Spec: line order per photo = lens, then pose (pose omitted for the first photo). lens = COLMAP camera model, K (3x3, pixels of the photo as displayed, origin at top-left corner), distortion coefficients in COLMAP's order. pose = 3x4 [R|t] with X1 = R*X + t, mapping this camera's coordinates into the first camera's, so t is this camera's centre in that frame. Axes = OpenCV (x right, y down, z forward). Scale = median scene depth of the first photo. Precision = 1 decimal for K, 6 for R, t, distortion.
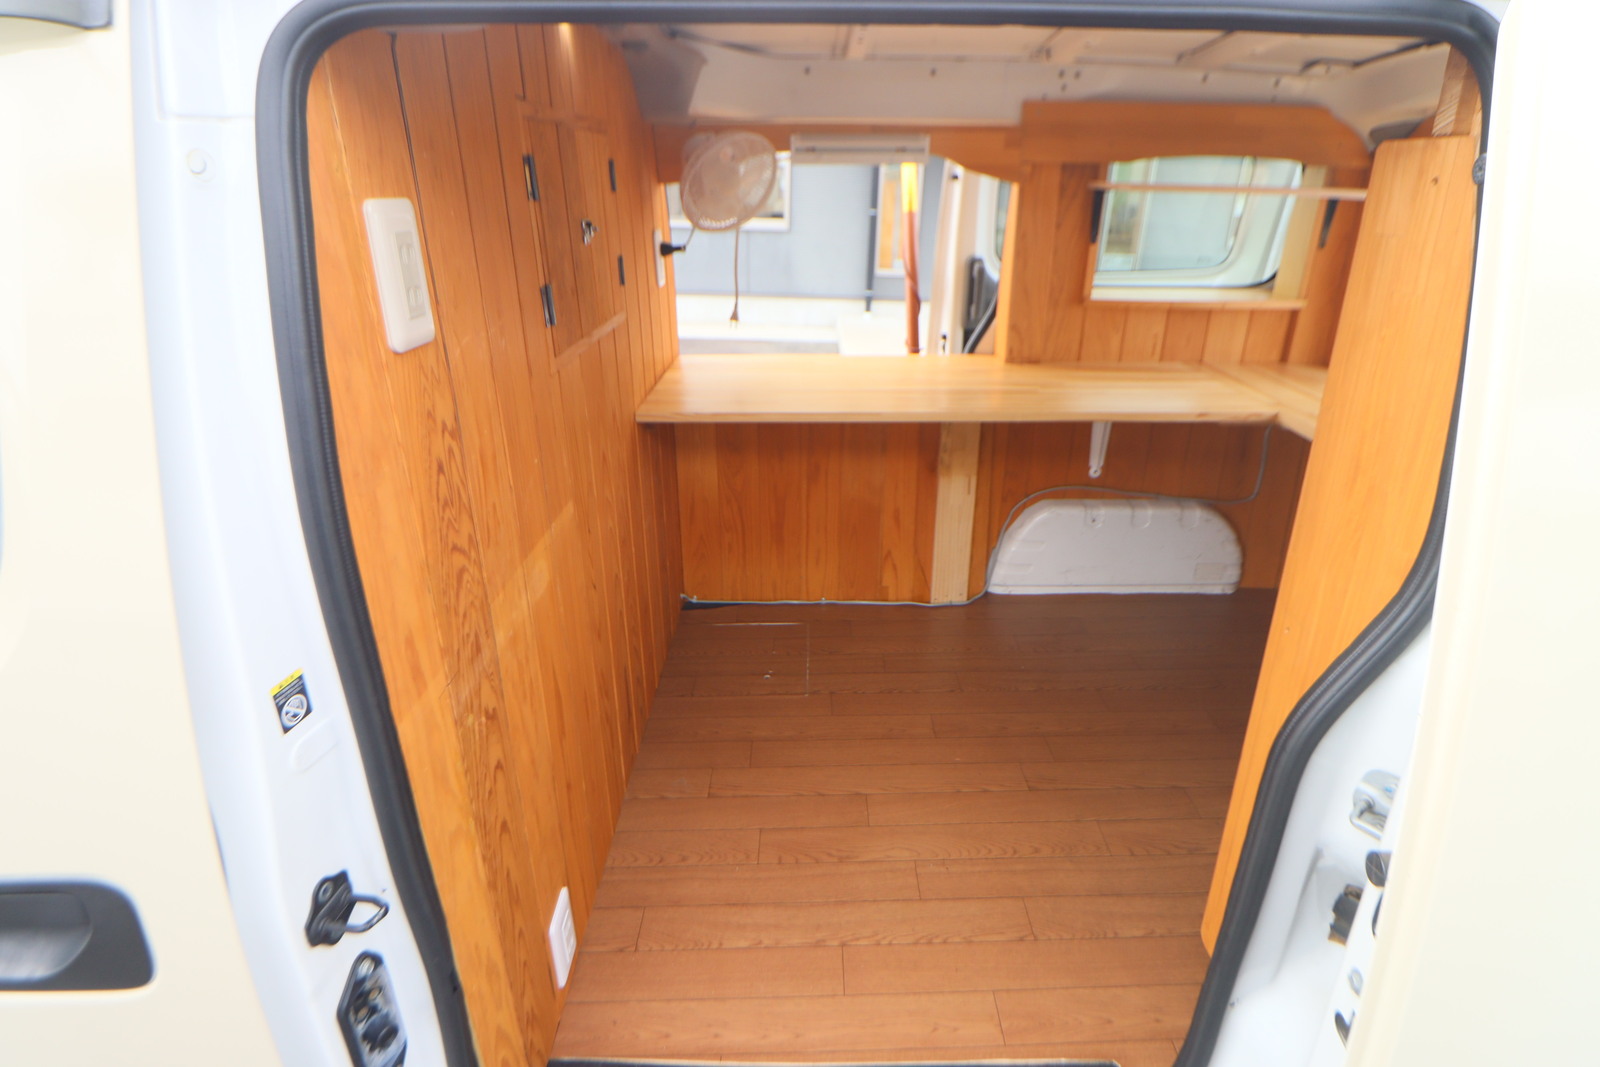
lens RADIAL K [[771.0, 0, 800.0], [0, 771.0, 533.5], [0, 0, 1]] dist [-0.000268, -0.014365]
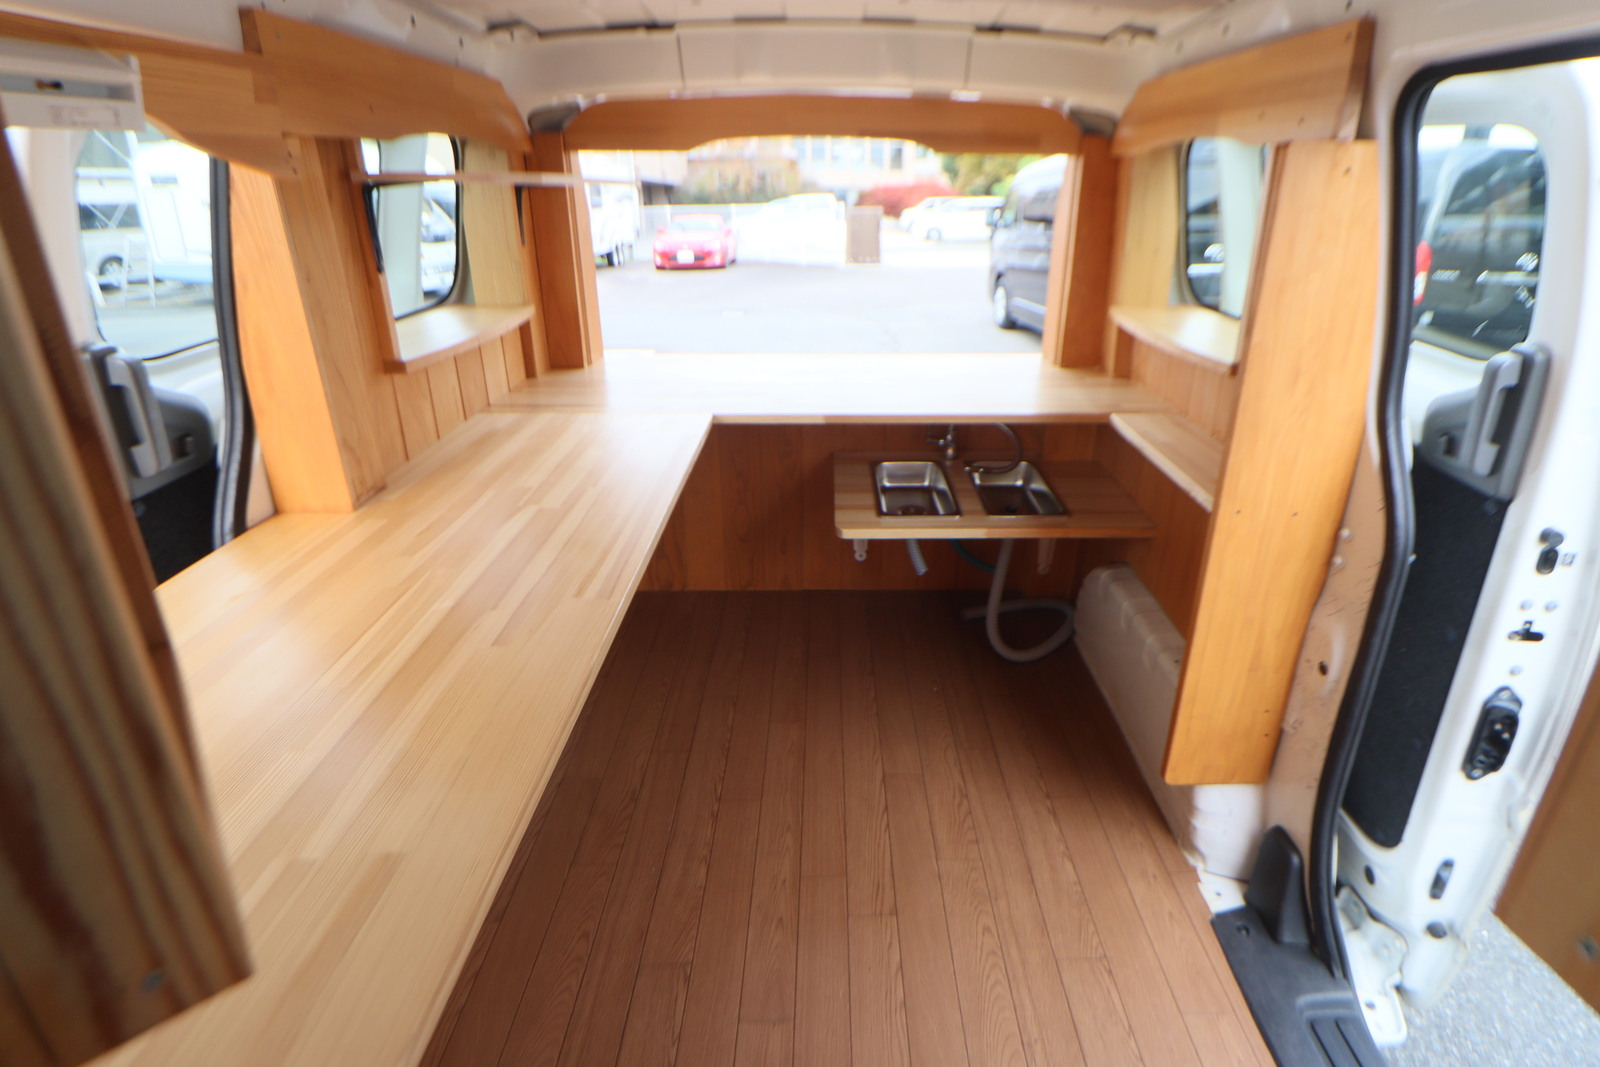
lens RADIAL K [[821.6, 0, 804.8], [0, 821.6, 488.3], [0, 0, 1]] dist [-0.001180, -0.000549]
pose [[-0.050911, -0.370256, 0.927534, -0.309644], [0.413022, 0.837789, 0.357101, -0.365123], [-0.909297, 0.401272, 0.110271, 0.779775]]
